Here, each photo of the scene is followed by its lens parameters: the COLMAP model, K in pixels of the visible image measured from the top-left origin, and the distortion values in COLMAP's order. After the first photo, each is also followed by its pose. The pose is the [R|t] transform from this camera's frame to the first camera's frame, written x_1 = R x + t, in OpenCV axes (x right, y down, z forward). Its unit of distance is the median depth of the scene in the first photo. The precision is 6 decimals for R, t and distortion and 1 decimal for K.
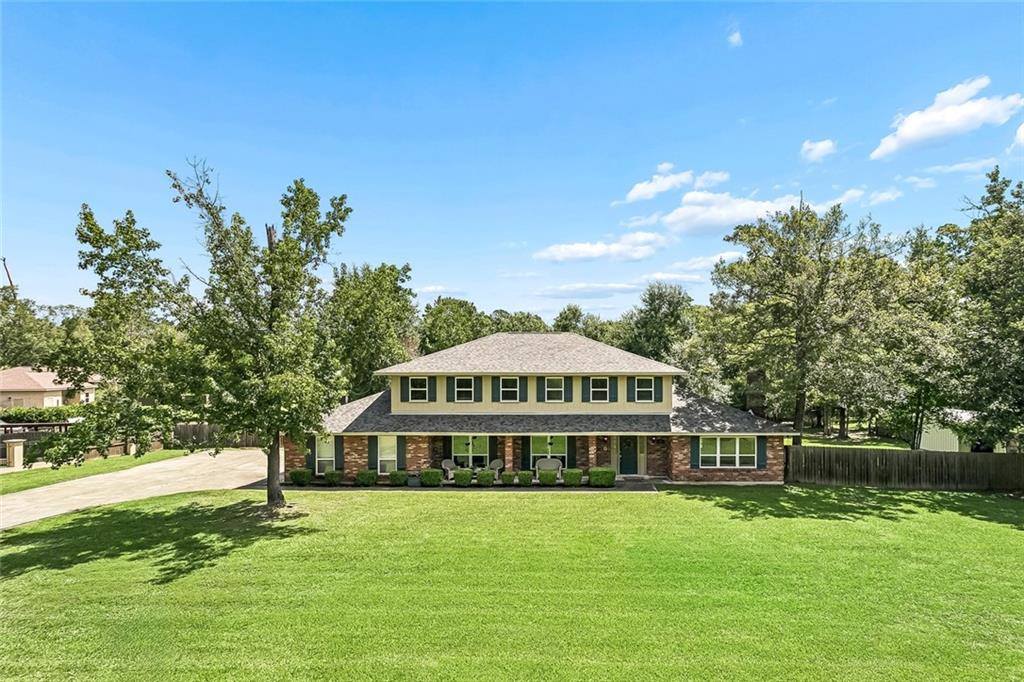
lens RADIAL K [[499.6, 0, 507.7], [0, 499.6, 341.5], [0, 0, 1]] dist [-0.001729, 0.002403]
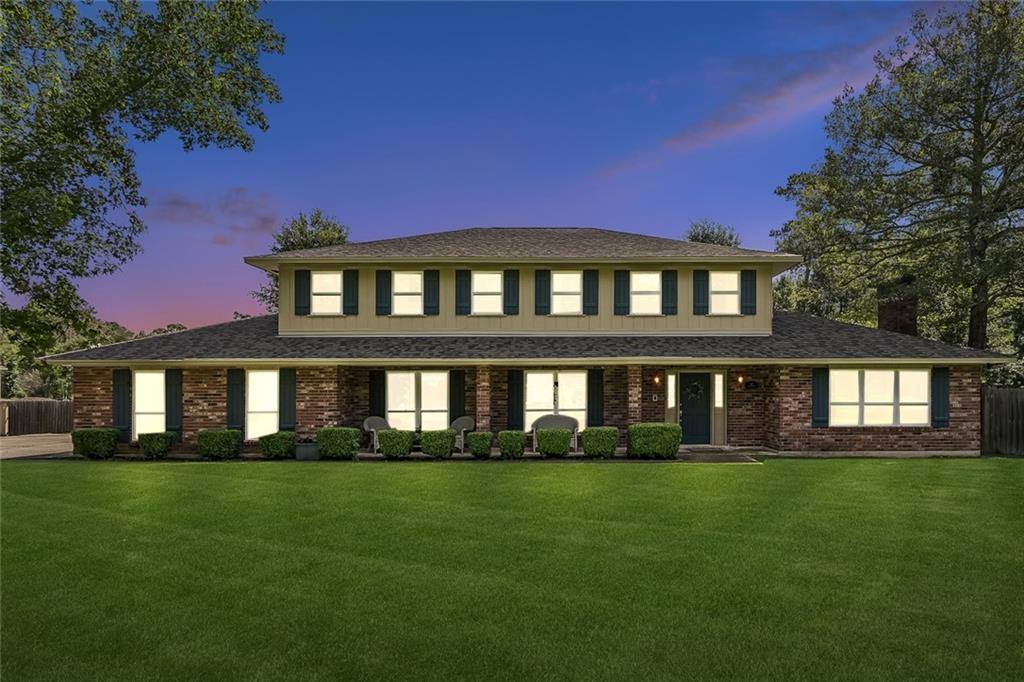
lens RADIAL K [[581.4, 0, 519.6], [0, 581.4, 338.7], [0, 0, 1]] dist [0.000672, 0.000206]
pose [[0.999678, 0.006424, 0.024542, 0.026036], [-0.006173, 0.999928, -0.010292, 0.163135], [-0.024607, 0.010137, 0.999646, 0.360527]]
